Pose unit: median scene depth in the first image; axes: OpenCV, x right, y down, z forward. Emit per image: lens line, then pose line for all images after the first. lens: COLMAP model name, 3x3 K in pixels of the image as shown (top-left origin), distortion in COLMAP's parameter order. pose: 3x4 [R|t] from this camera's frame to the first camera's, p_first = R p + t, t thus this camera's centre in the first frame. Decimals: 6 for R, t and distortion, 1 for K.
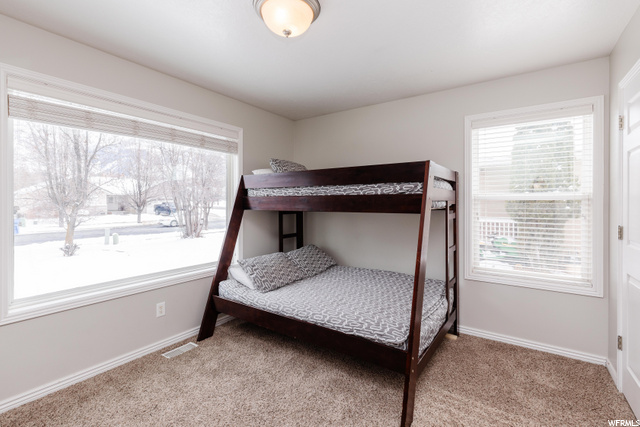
lens RADIAL K [[295.1, 0, 319.8], [0, 295.1, 200.0], [0, 0, 1]] dist [0.002369, -0.000067]
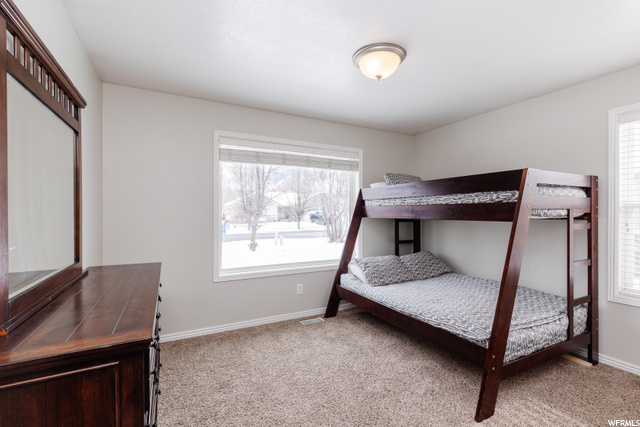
lens RADIAL K [[291.4, 0, 319.8], [0, 291.4, 205.5], [0, 0, 1]] dist [0.000479, -0.000069]
pose [[0.885188, -0.010613, -0.465113, 0.161902], [0.003628, 0.999867, -0.015911, 0.003240], [0.465220, 0.012397, 0.885108, -0.145952]]
